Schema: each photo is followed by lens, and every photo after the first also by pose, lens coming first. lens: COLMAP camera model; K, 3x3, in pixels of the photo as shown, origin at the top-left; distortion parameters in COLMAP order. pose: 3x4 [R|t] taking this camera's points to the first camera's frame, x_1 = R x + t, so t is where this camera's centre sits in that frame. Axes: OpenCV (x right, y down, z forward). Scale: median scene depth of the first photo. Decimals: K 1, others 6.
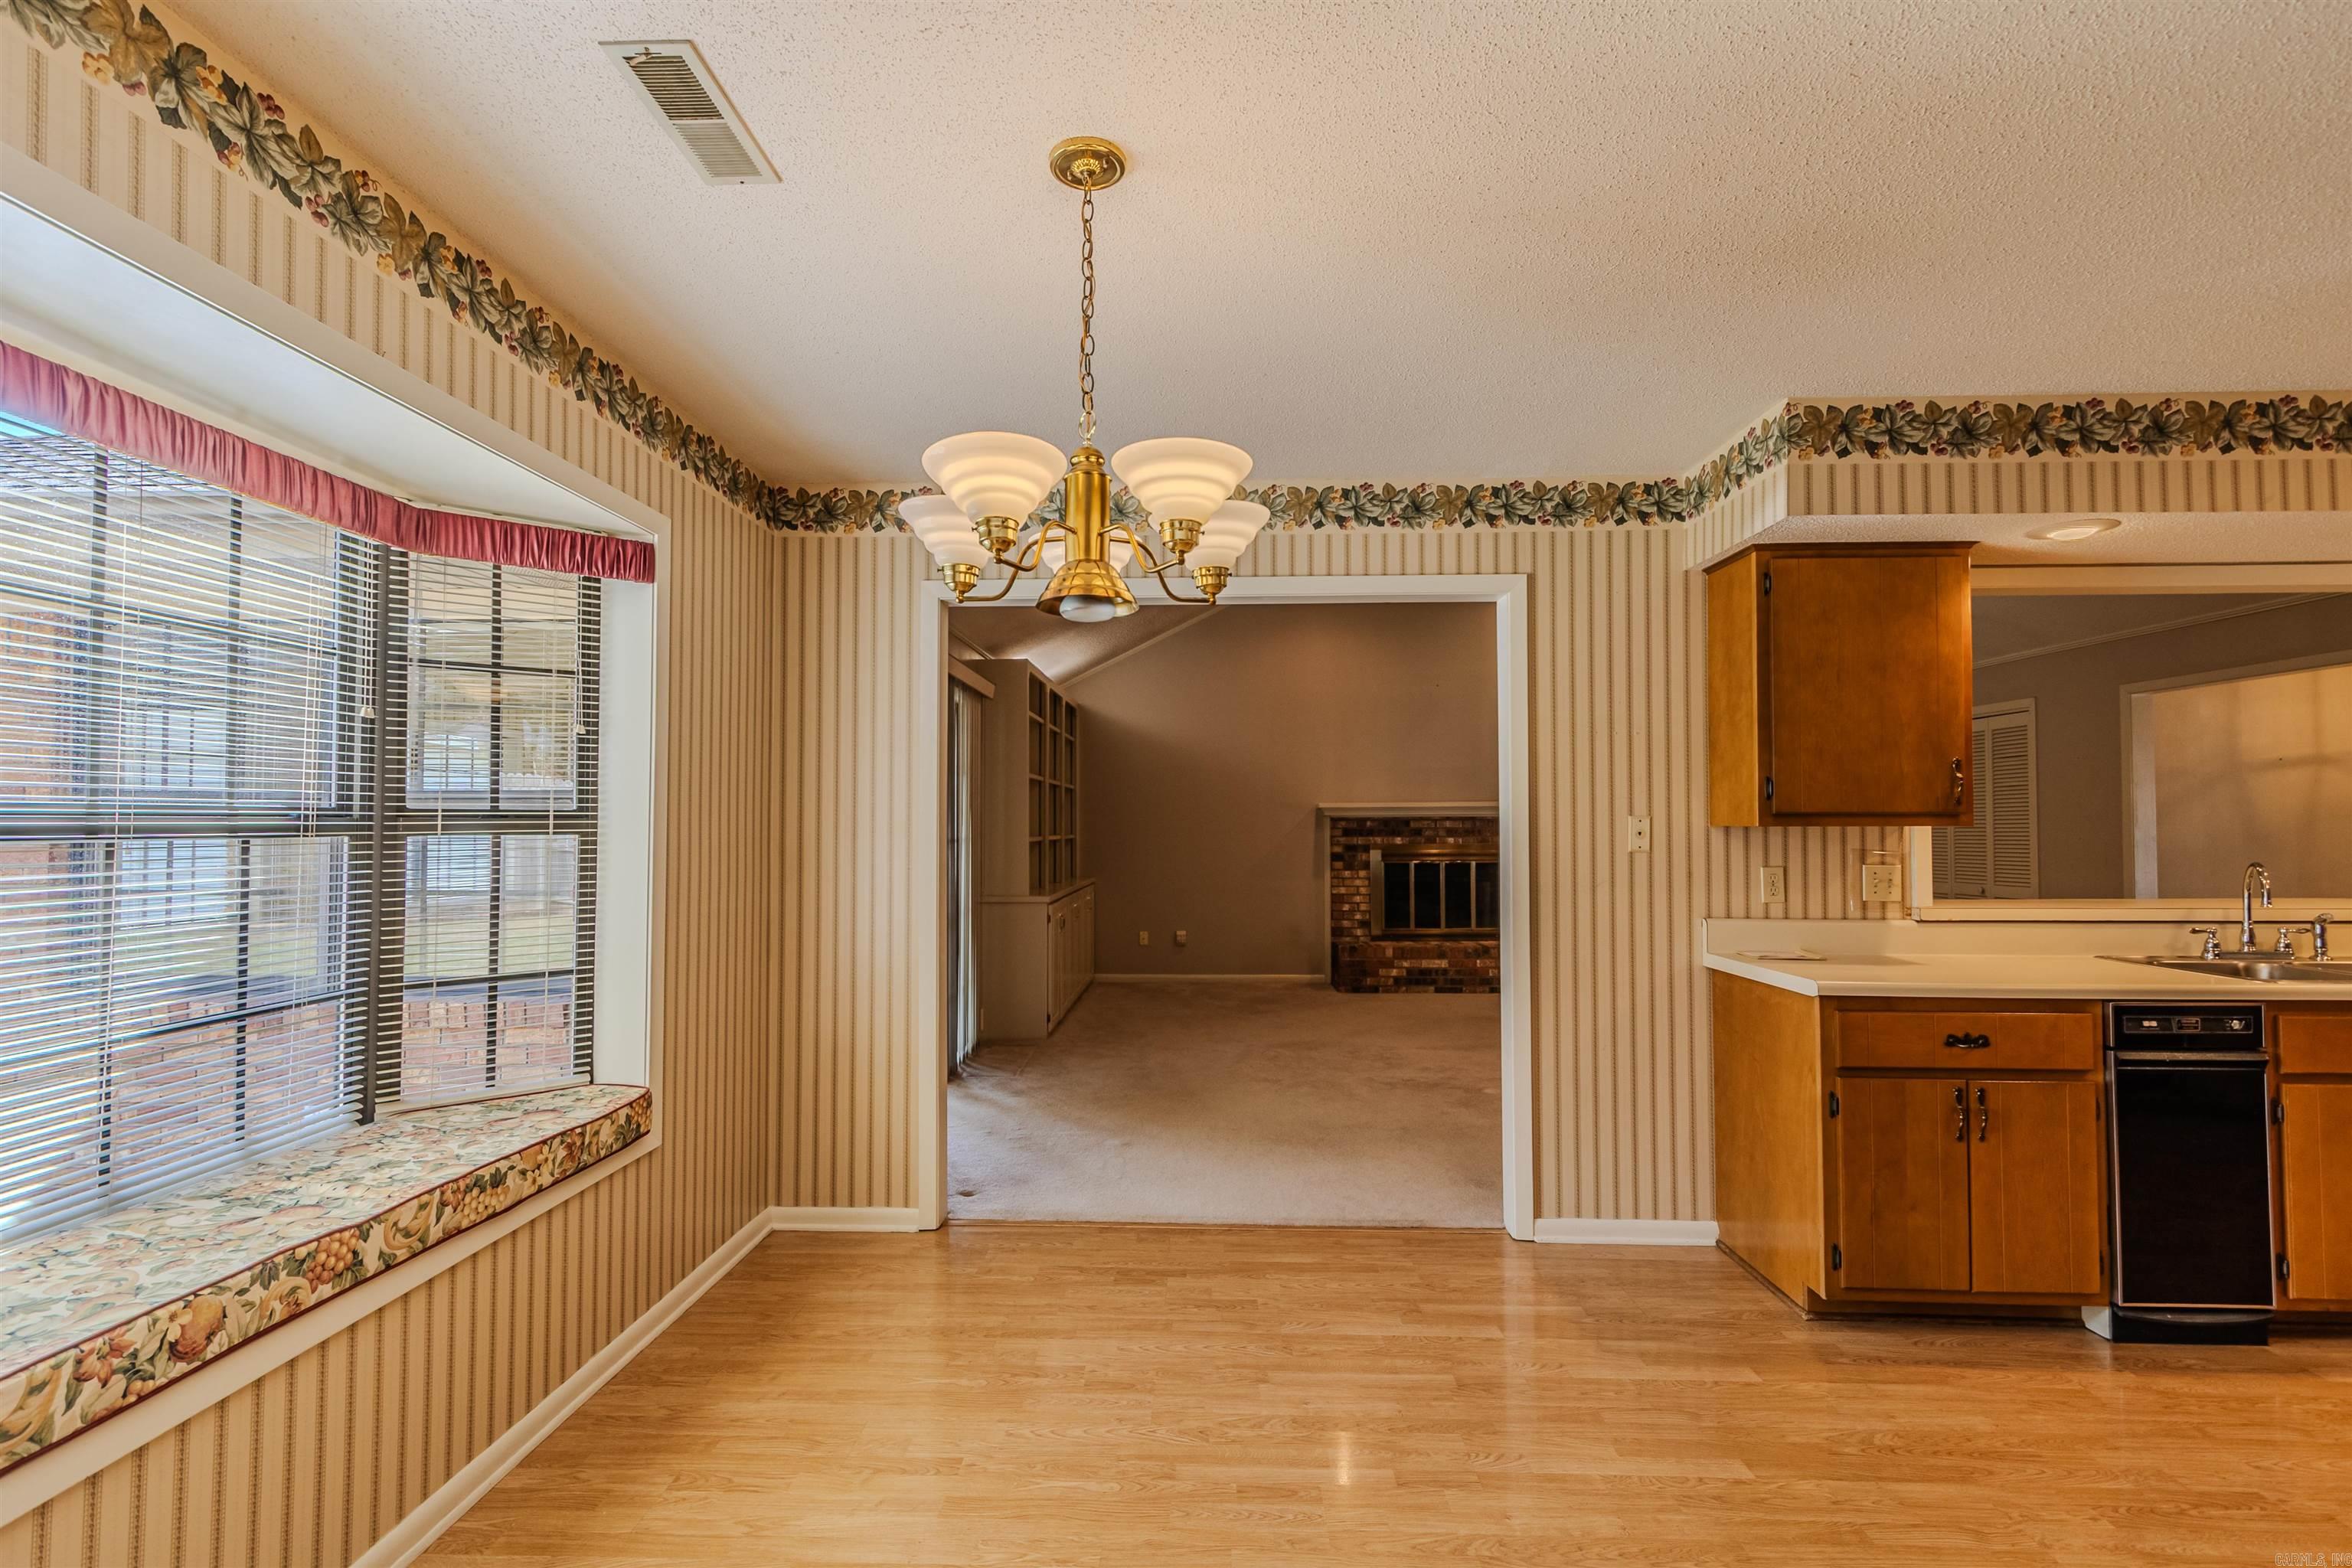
lens RADIAL K [[1096.7, 0, 1163.1], [0, 1096.7, 794.7], [0, 0, 1]] dist [0.003377, 0.000485]
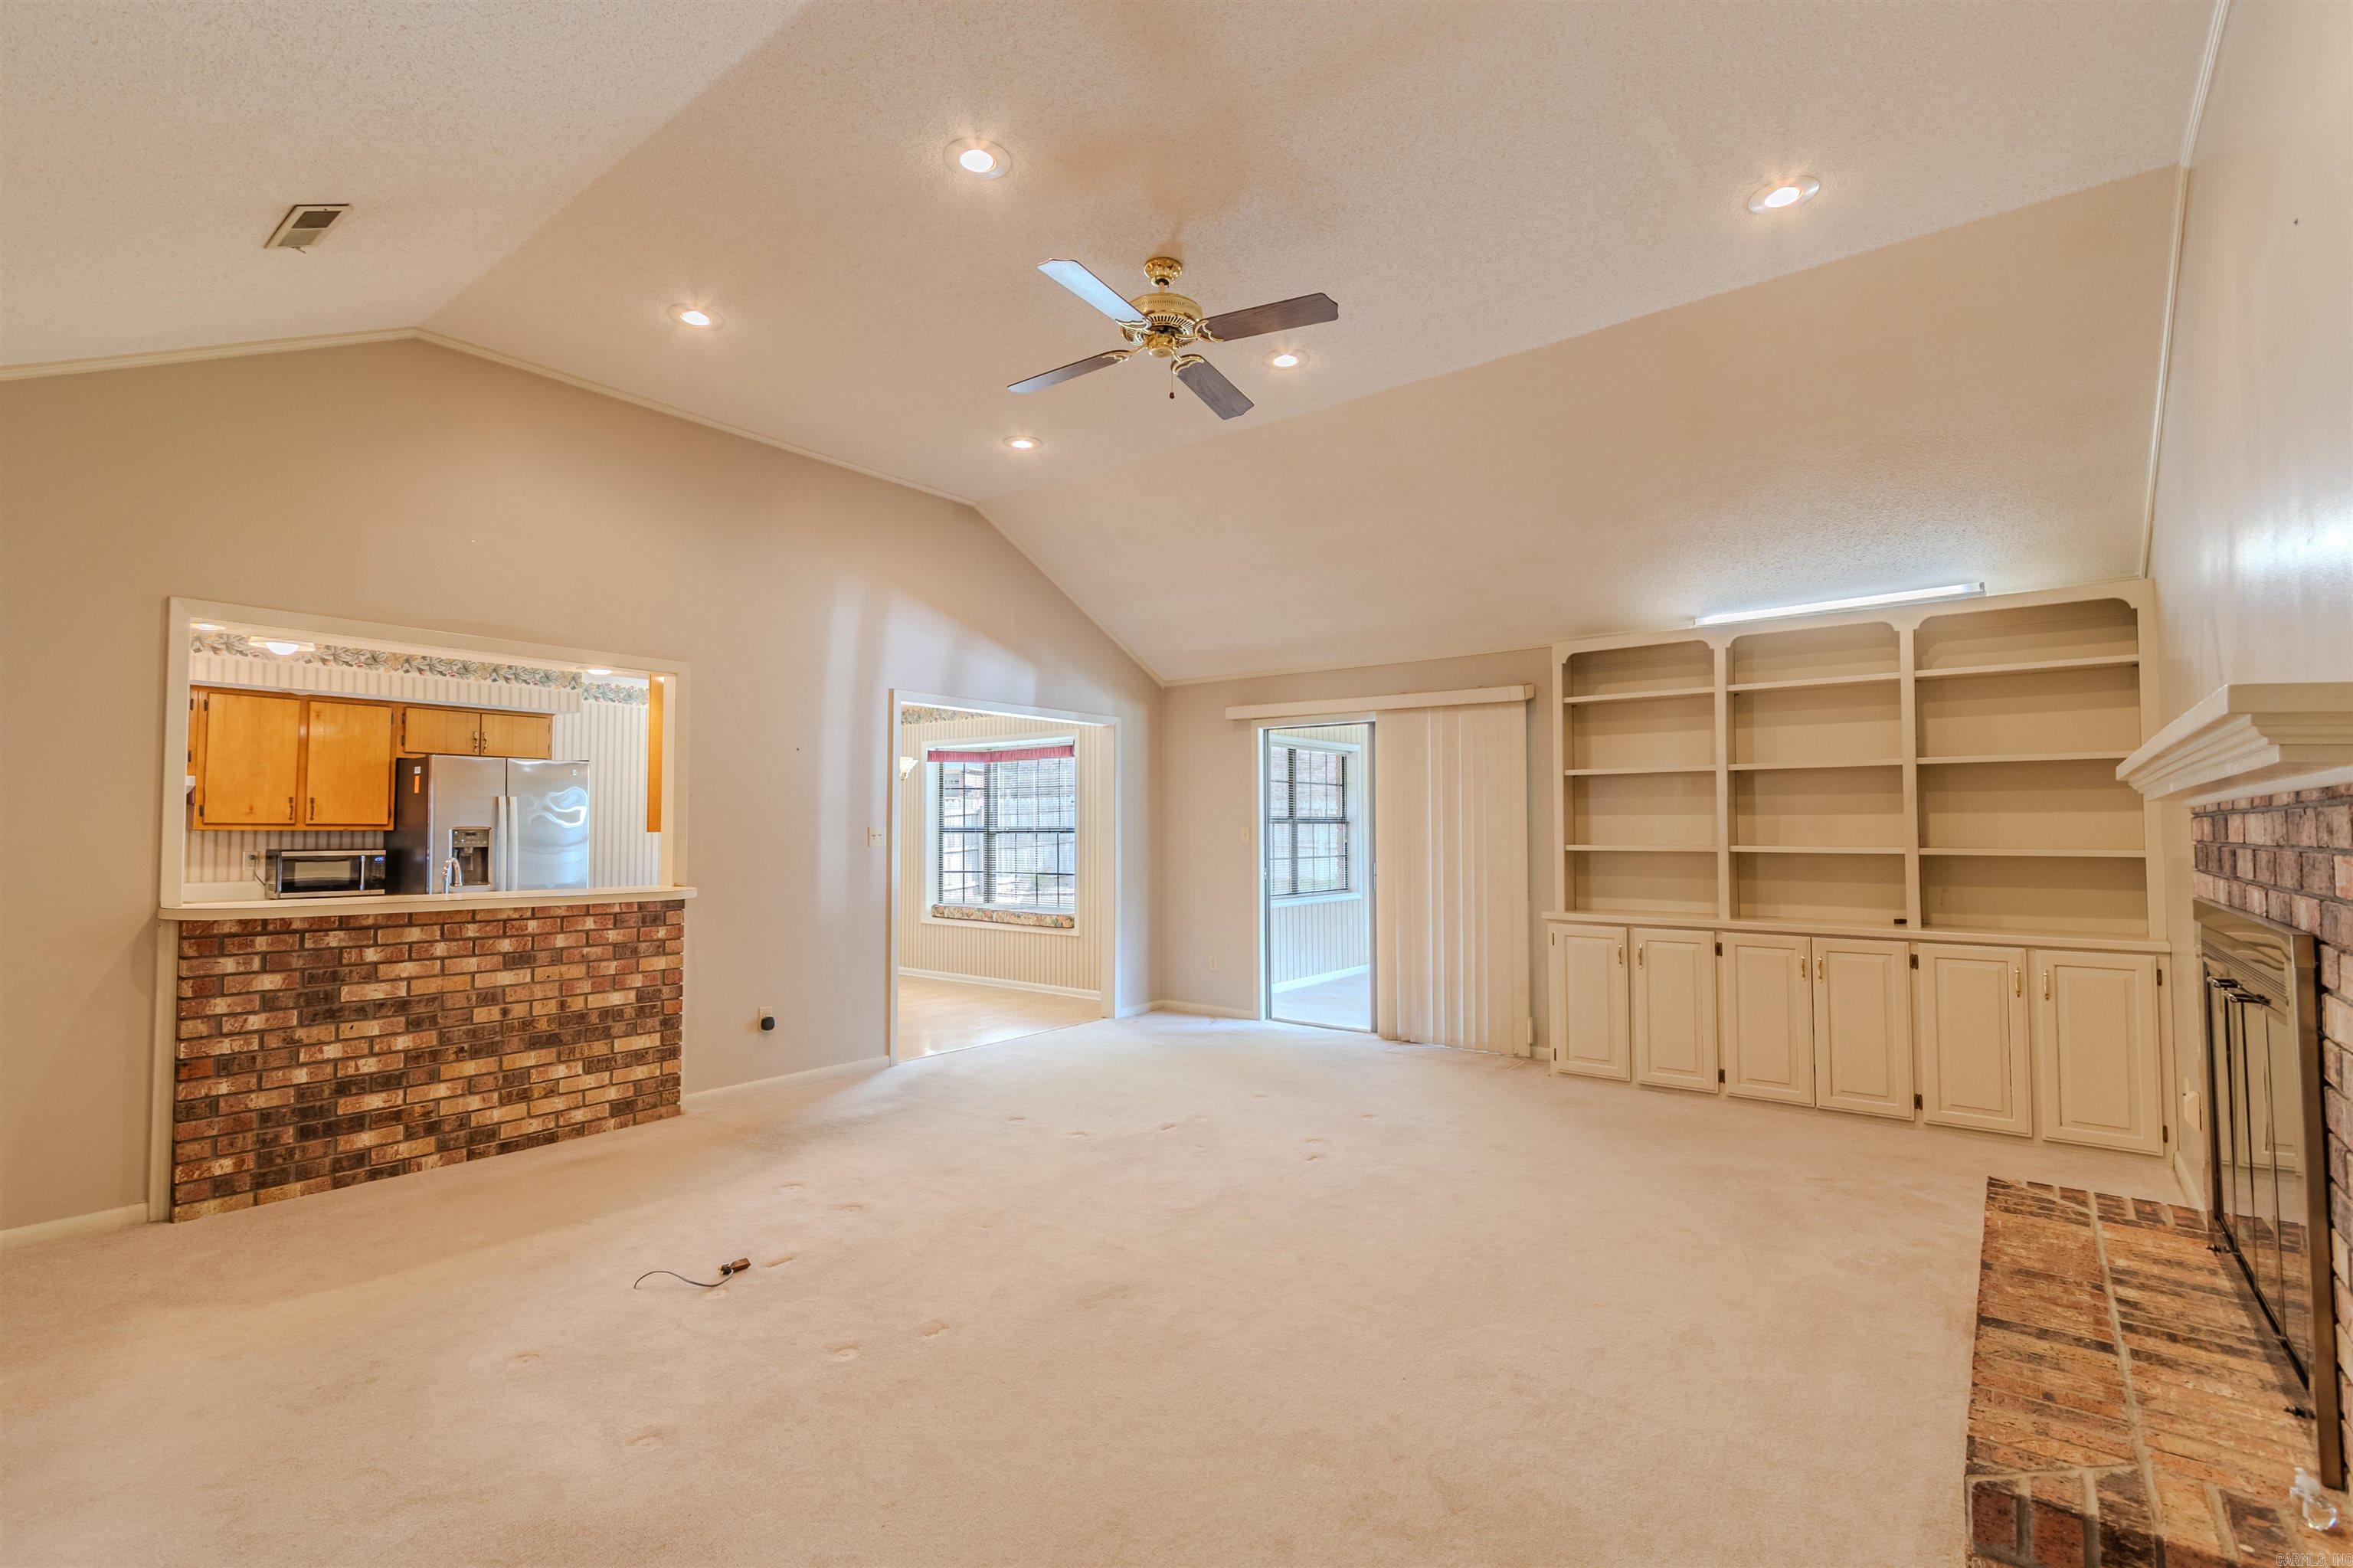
lens RADIAL K [[1071.4, 0, 1166.1], [0, 1071.4, 796.4], [0, 0, 1]] dist [0.009735, -0.000433]
pose [[-0.593141, -0.024927, -0.804712, 1.805053], [0.022703, 0.998605, -0.047668, 0.080778], [0.804778, -0.046543, -0.591748, 2.983585]]
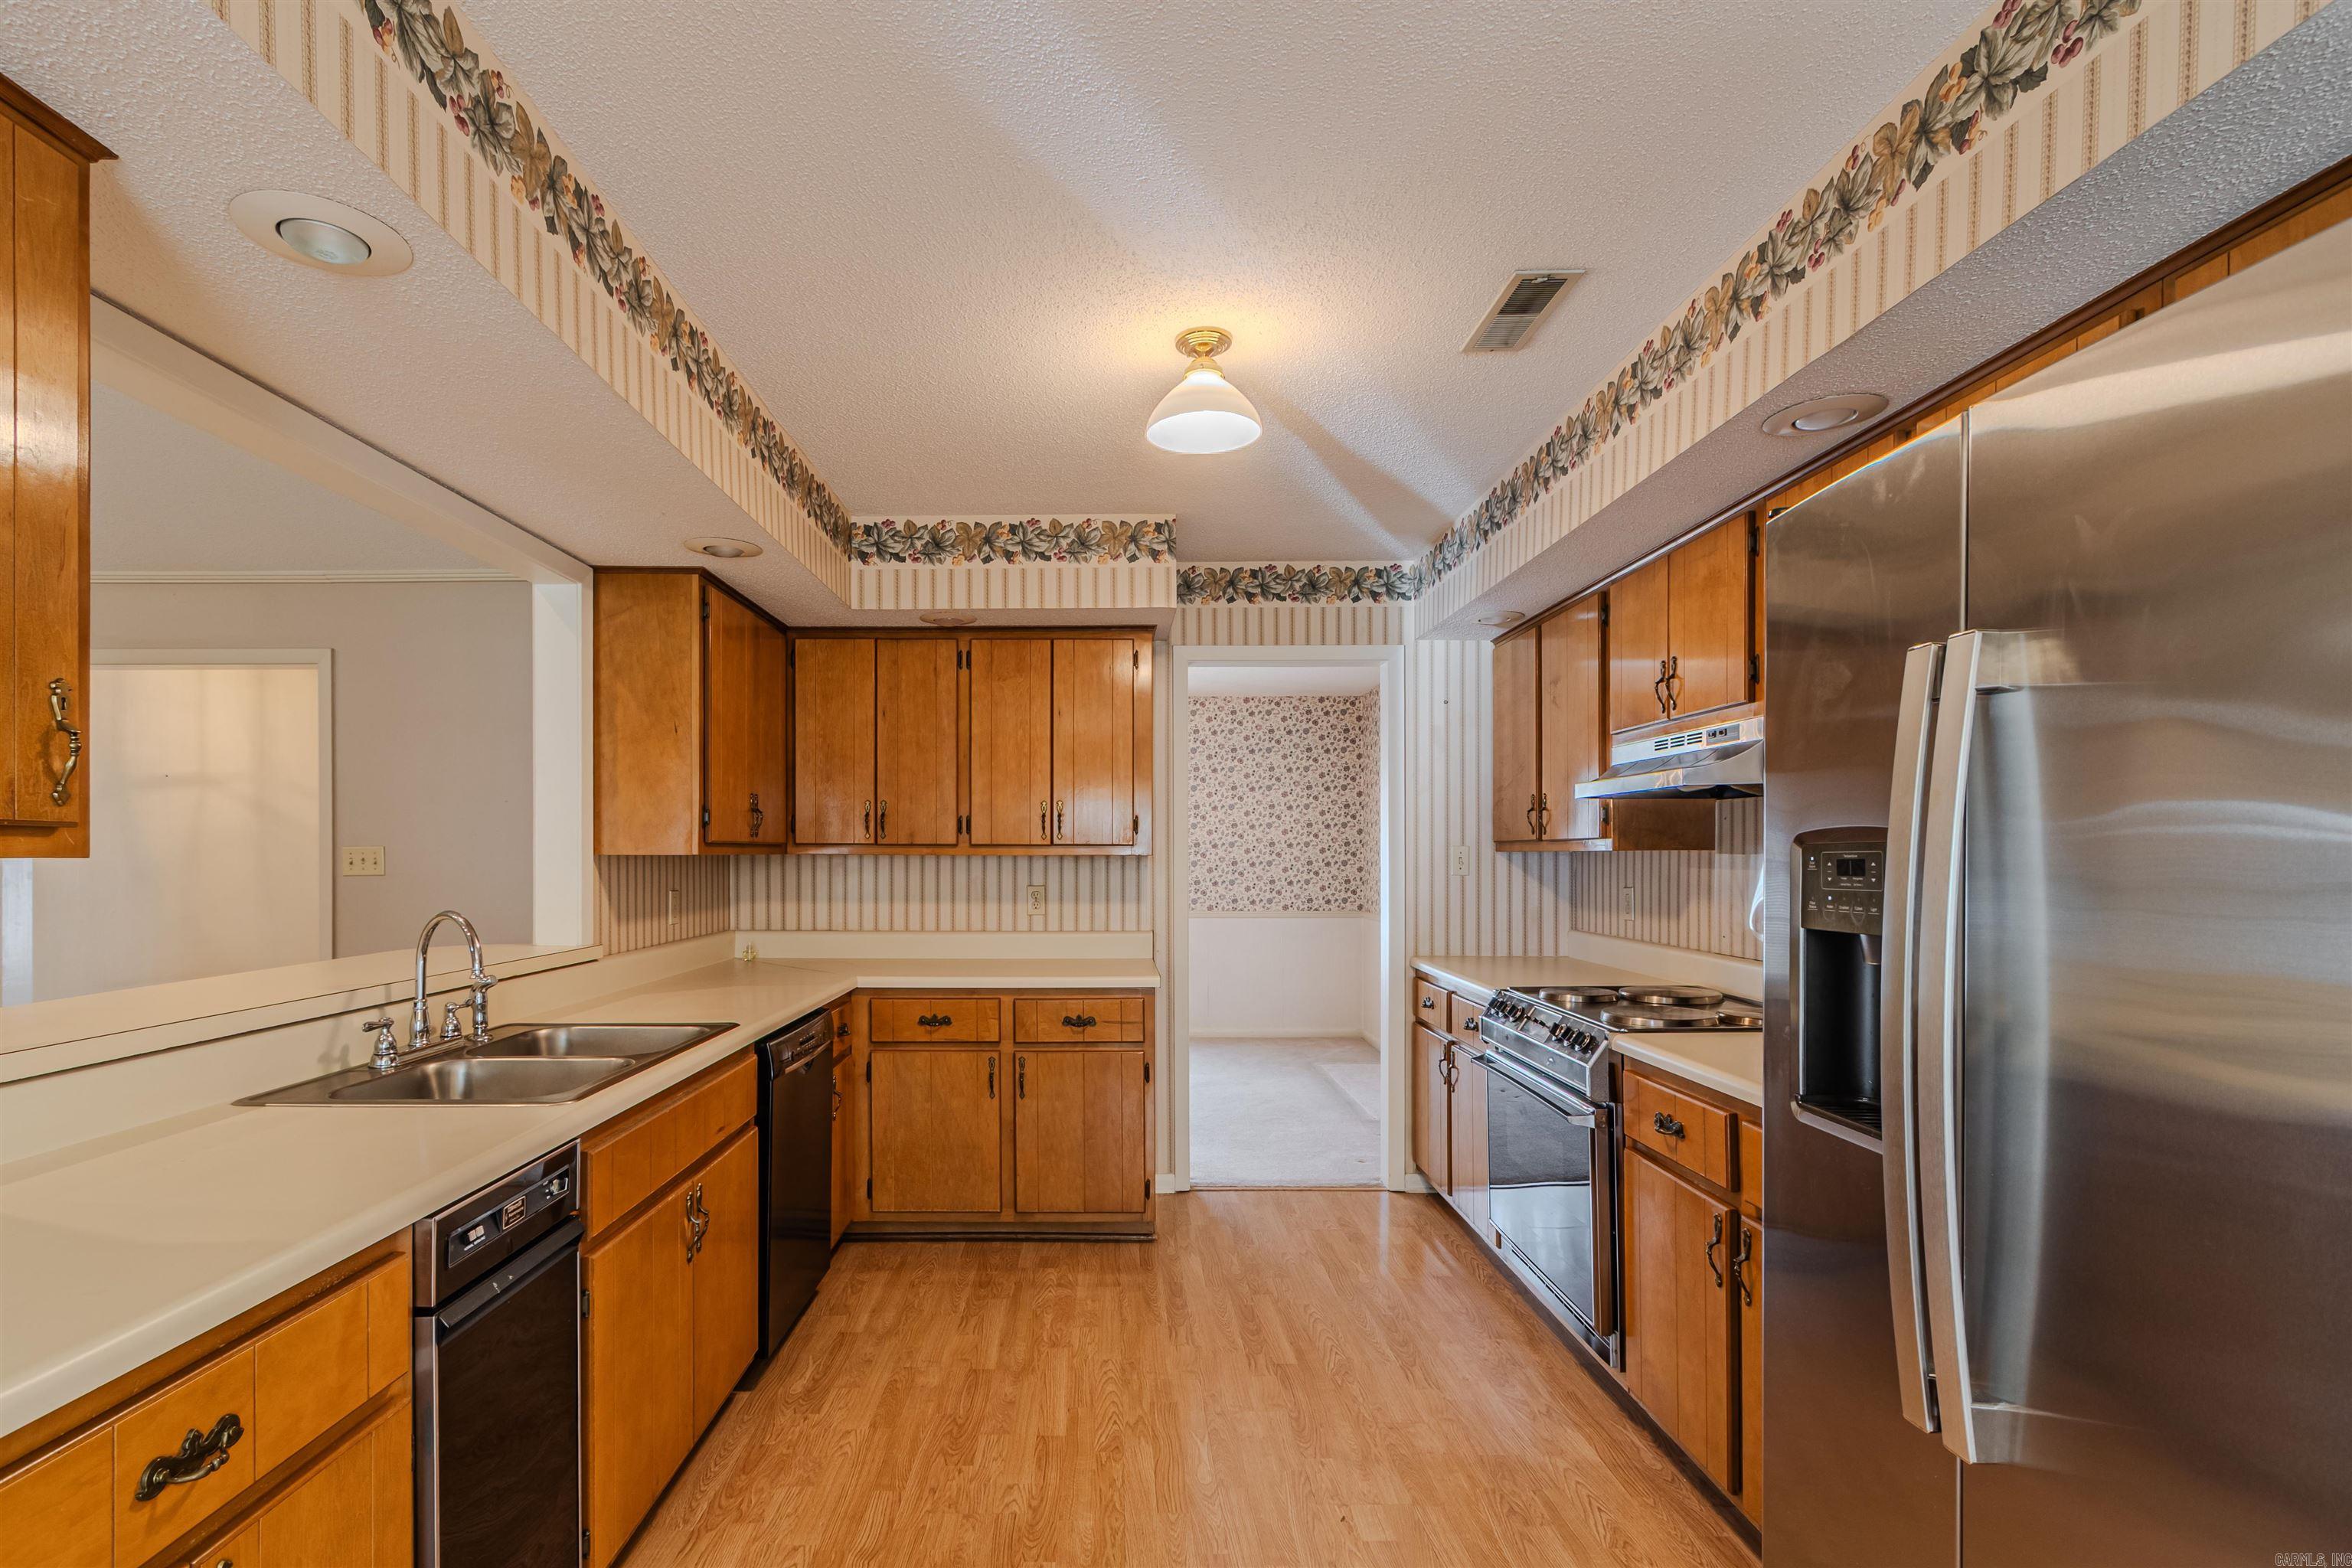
lens RADIAL K [[1104.8, 0, 1101.8], [0, 1104.8, 850.2], [0, 0, 1]] dist [0.000985, 0.000168]
pose [[-0.025473, 0.003234, 0.999670, 0.357672], [-0.027156, 0.999624, -0.003926, 0.018908], [-0.999307, -0.027247, -0.025376, 0.710377]]
